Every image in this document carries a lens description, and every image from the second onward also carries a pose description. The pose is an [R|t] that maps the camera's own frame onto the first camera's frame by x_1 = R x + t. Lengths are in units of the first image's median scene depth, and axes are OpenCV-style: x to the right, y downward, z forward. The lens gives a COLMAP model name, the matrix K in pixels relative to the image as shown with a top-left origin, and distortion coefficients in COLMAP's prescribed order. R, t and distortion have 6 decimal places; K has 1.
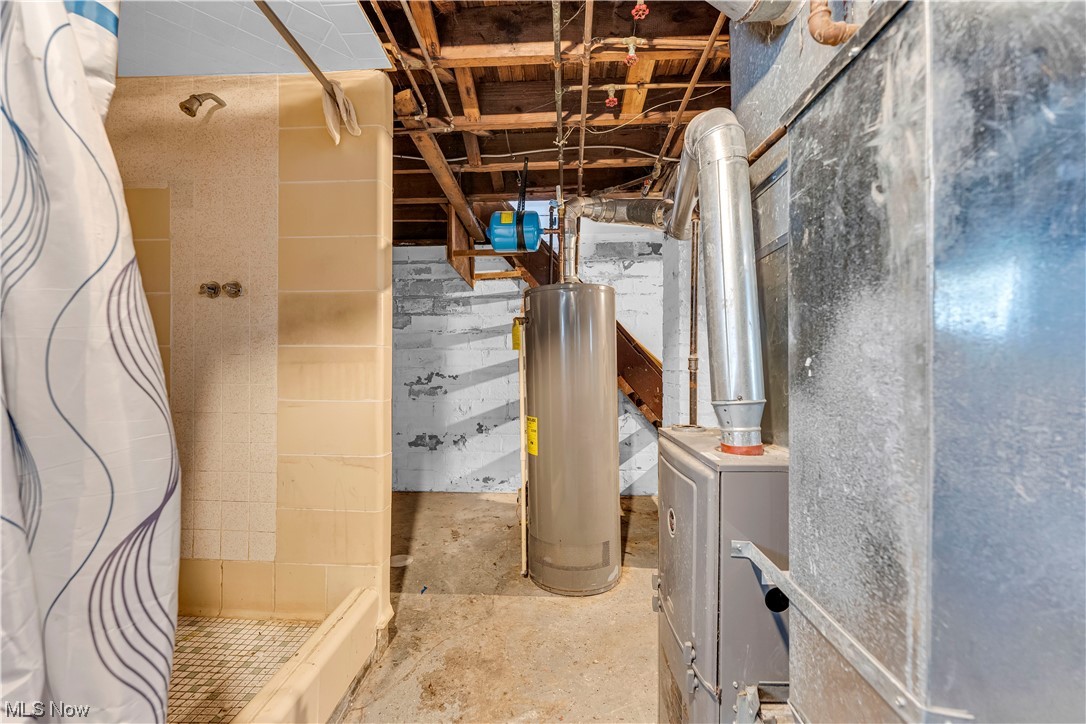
lens RADIAL K [[437.4, 0, 540.7], [0, 437.4, 365.0], [0, 0, 1]] dist [-0.000470, -0.000086]
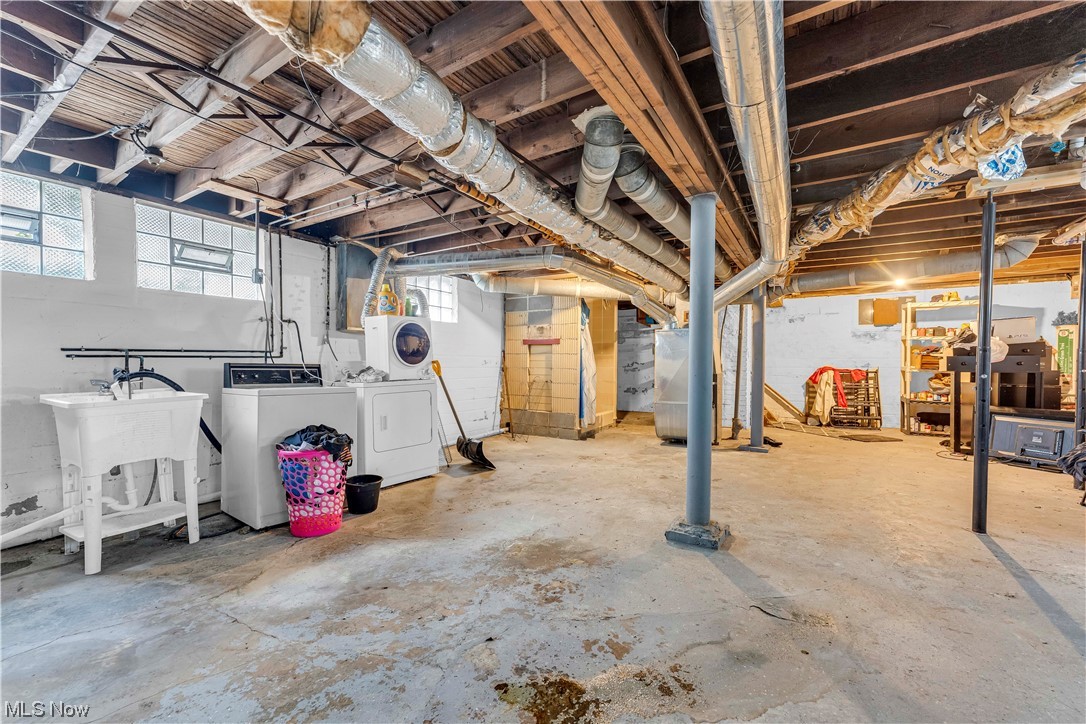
lens RADIAL K [[437.4, 0, 538.9], [0, 437.4, 365.2], [0, 0, 1]] dist [-0.000470, -0.000086]
pose [[0.873361, 0.011904, -0.486929, 0.468445], [-0.002040, 0.999782, 0.020782, -0.014054], [0.487070, -0.017157, 0.873194, -1.355472]]
